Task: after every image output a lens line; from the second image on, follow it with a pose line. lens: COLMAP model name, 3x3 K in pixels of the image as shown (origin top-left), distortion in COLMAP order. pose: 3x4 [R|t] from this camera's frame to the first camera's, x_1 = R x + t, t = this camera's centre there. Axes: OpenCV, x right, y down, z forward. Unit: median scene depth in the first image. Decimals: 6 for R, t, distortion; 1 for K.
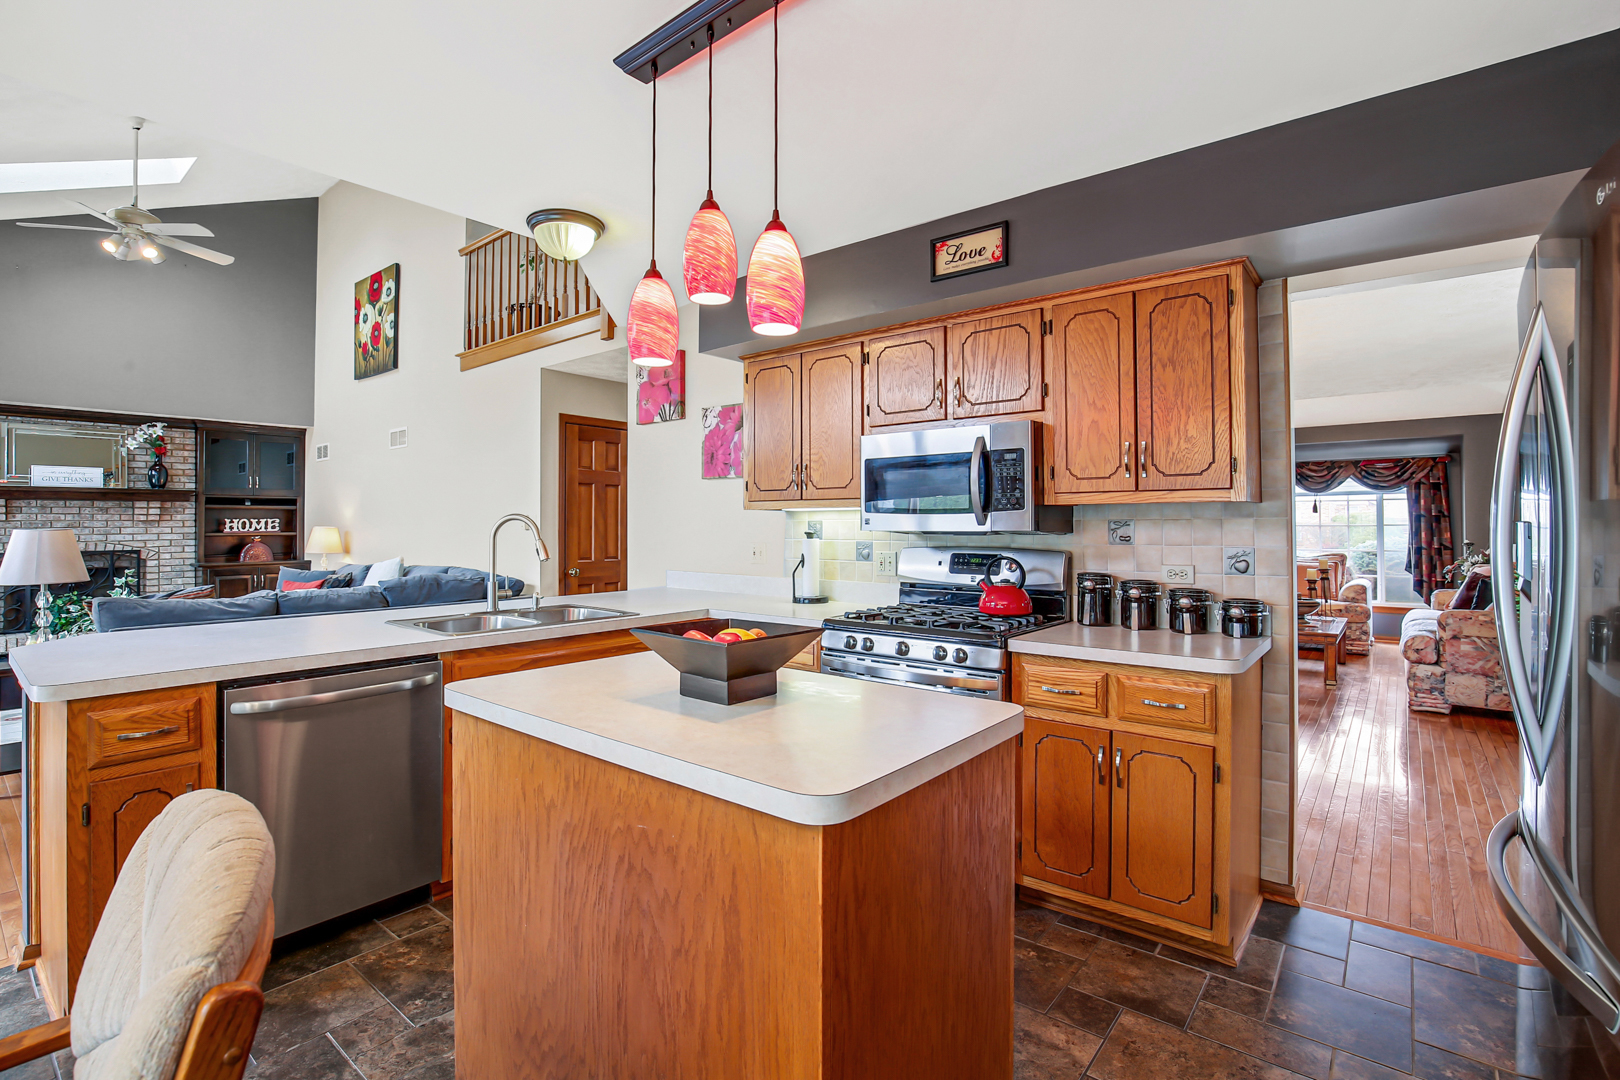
lens RADIAL K [[743.4, 0, 815.3], [0, 743.4, 515.3], [0, 0, 1]] dist [-0.032155, 0.005196]
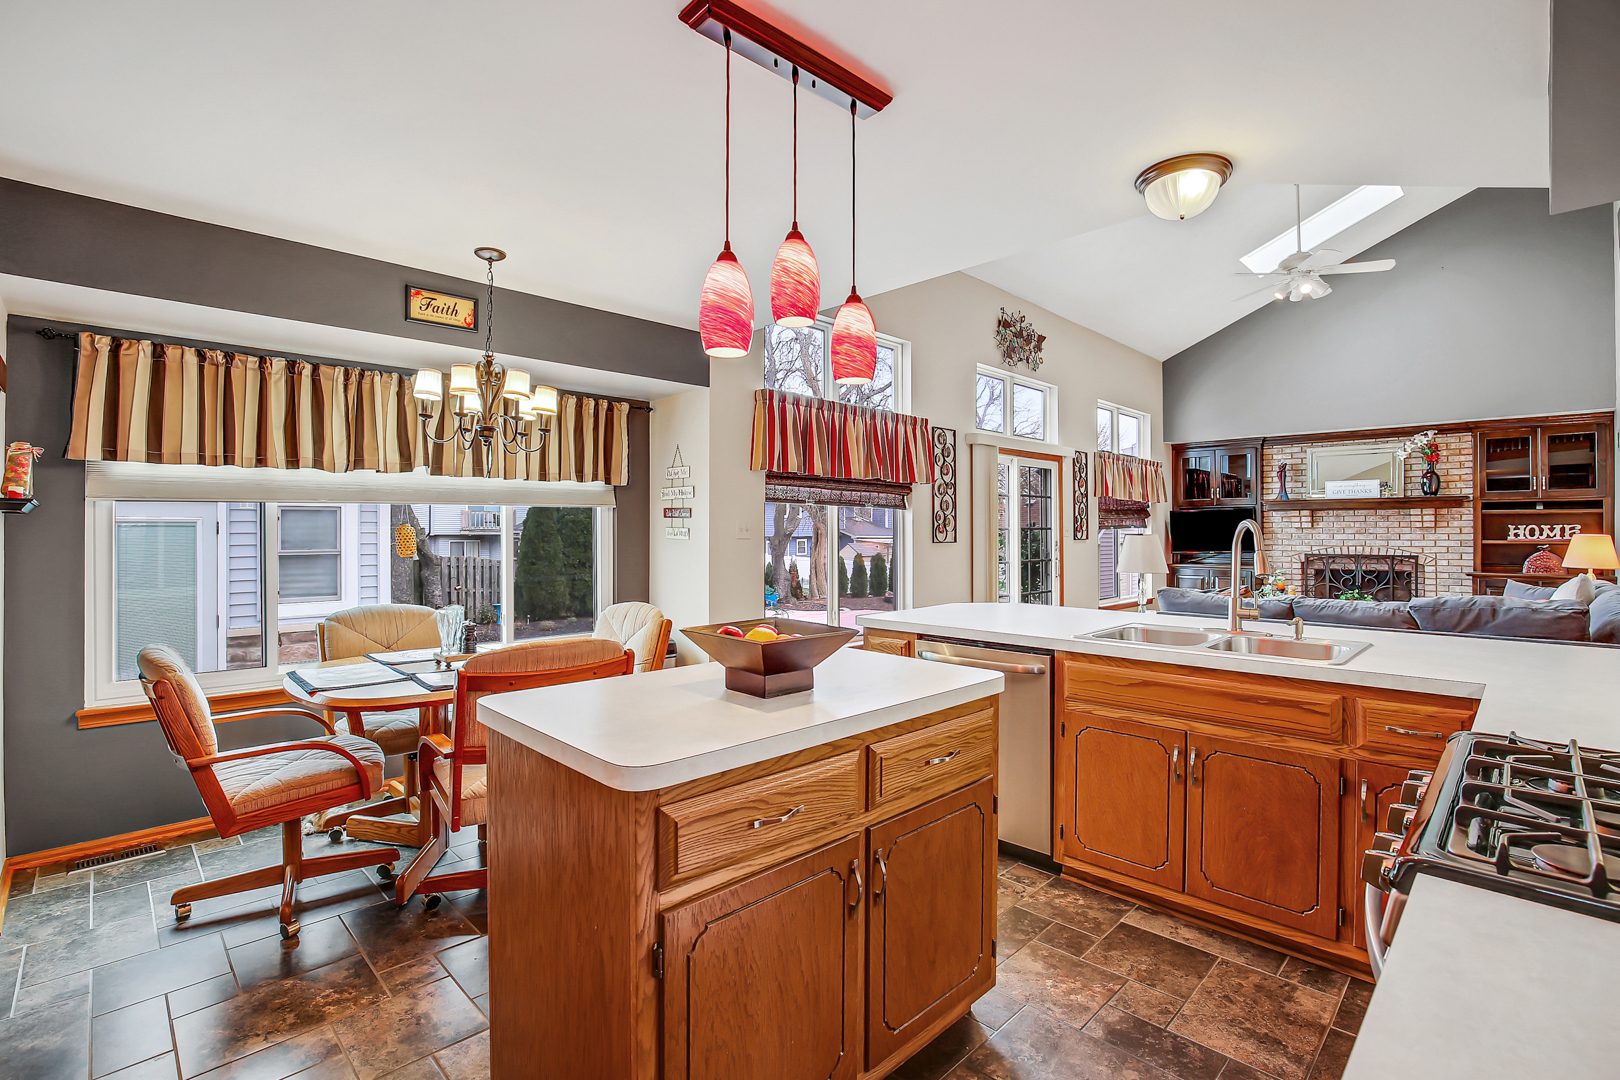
lens RADIAL K [[743.4, 0, 810.5], [0, 743.4, 519.9], [0, 0, 1]] dist [-0.032155, 0.005196]
pose [[-0.124497, -0.012875, -0.992136, 0.377699], [0.009718, 0.999852, -0.014195, 0.005396], [0.992172, -0.011409, -0.124353, 0.480581]]
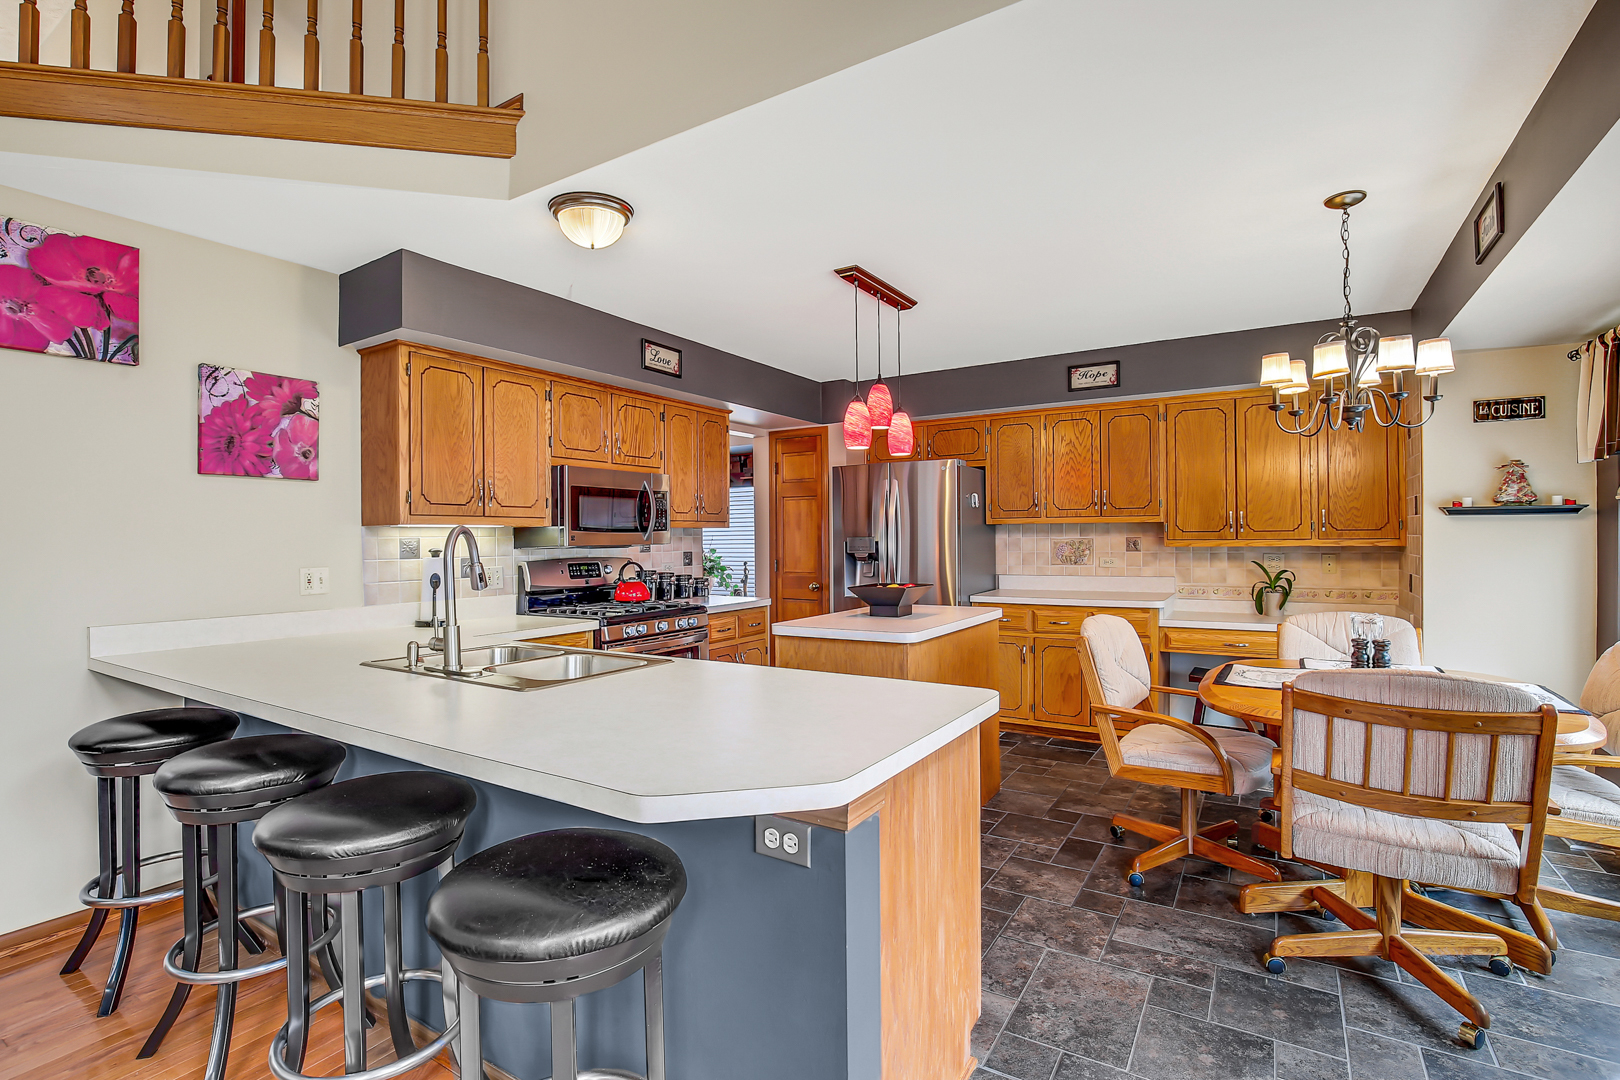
lens RADIAL K [[743.4, 0, 803.9], [0, 743.4, 536.4], [0, 0, 1]] dist [-0.032155, 0.005196]
pose [[-0.105508, 0.002219, 0.994416, -0.900519], [-0.004331, 0.999987, -0.002691, 0.005551], [-0.994409, -0.004591, -0.105497, 0.592883]]
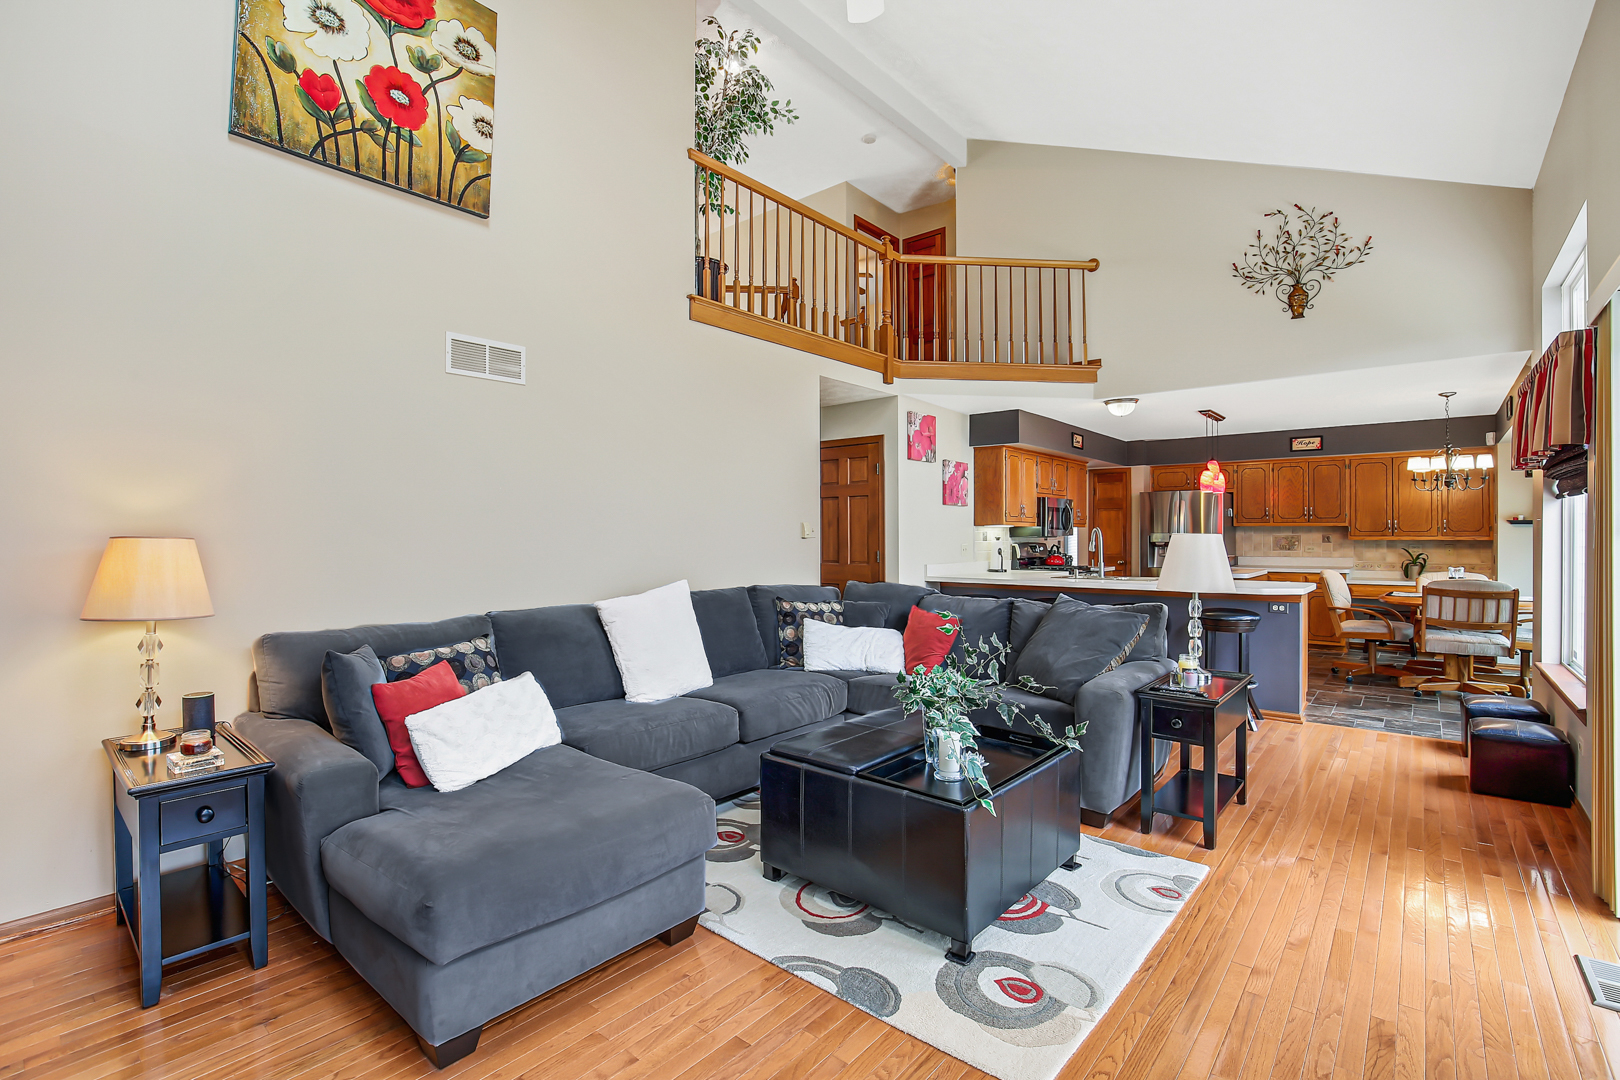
lens RADIAL K [[743.4, 0, 805.6], [0, 743.4, 535.5], [0, 0, 1]] dist [-0.032155, 0.005196]
pose [[0.027232, -0.000350, 0.999629, -1.875790], [-0.012373, 0.999923, 0.000687, 0.021127], [-0.999553, -0.012387, 0.027225, 1.355891]]
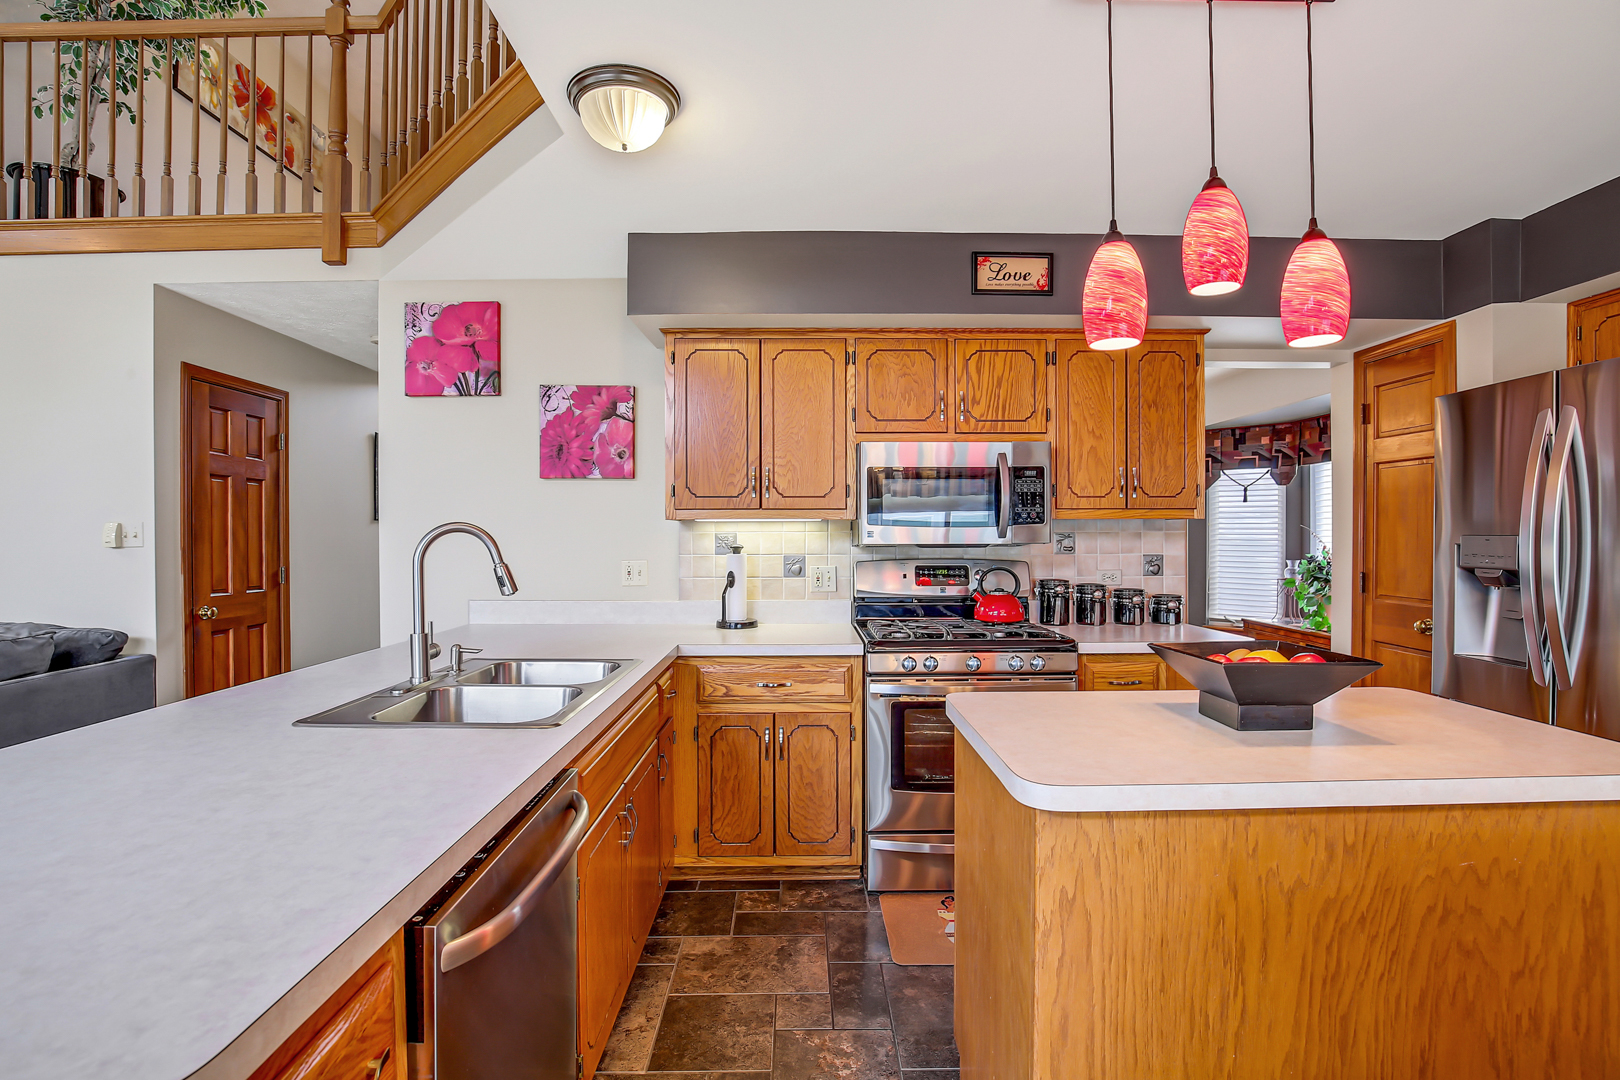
lens RADIAL K [[743.4, 0, 804.7], [0, 743.4, 536.5], [0, 0, 1]] dist [-0.032155, 0.005196]
pose [[0.772320, -0.003532, 0.635224, -0.459368], [-0.005832, 0.999903, 0.012651, -0.000049], [-0.635207, -0.013476, 0.772225, 0.260502]]
